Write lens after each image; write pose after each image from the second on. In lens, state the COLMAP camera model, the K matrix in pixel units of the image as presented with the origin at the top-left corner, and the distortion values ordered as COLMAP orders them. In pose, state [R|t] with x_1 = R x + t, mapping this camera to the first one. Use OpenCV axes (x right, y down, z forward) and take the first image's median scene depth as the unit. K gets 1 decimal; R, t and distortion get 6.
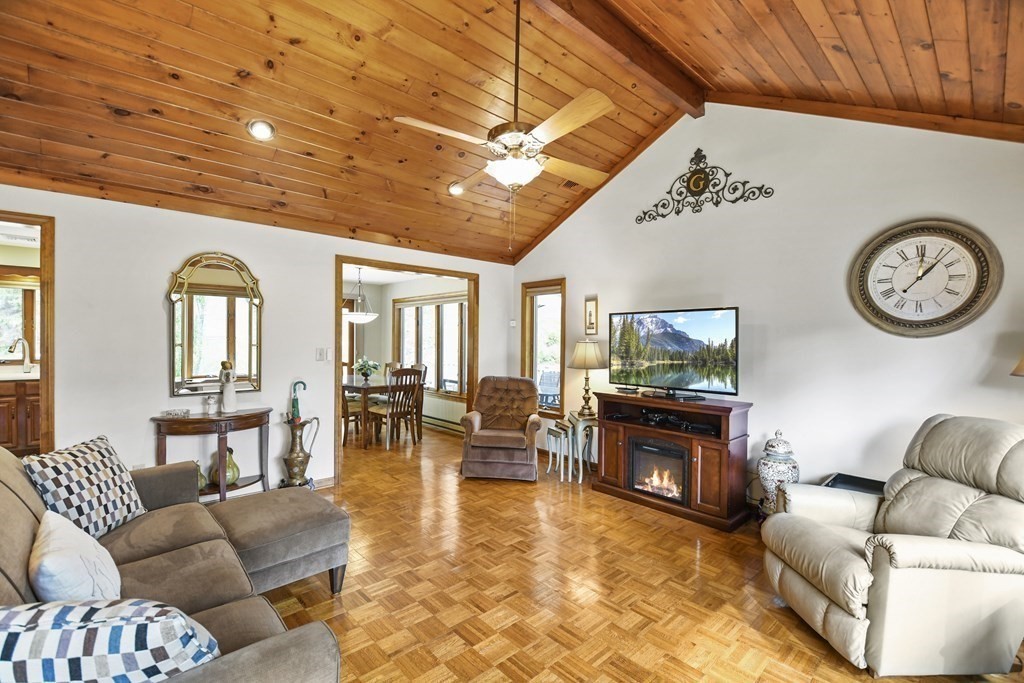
lens RADIAL K [[455.8, 0, 515.6], [0, 455.8, 344.7], [0, 0, 1]] dist [0.013896, -0.018265]
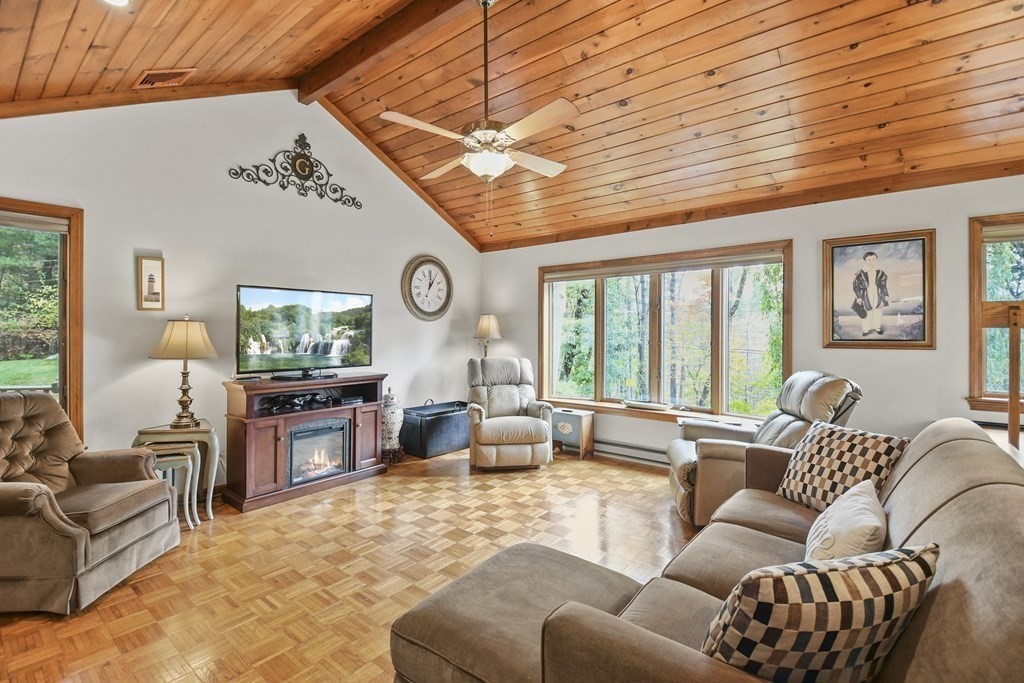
lens RADIAL K [[455.8, 0, 506.6], [0, 455.8, 335.3], [0, 0, 1]] dist [0.013896, -0.018265]
pose [[-0.143901, -0.010812, 0.989533, -0.689173], [0.010845, 0.999863, 0.012502, 0.014738], [-0.989533, 0.012531, -0.143764, 0.705642]]
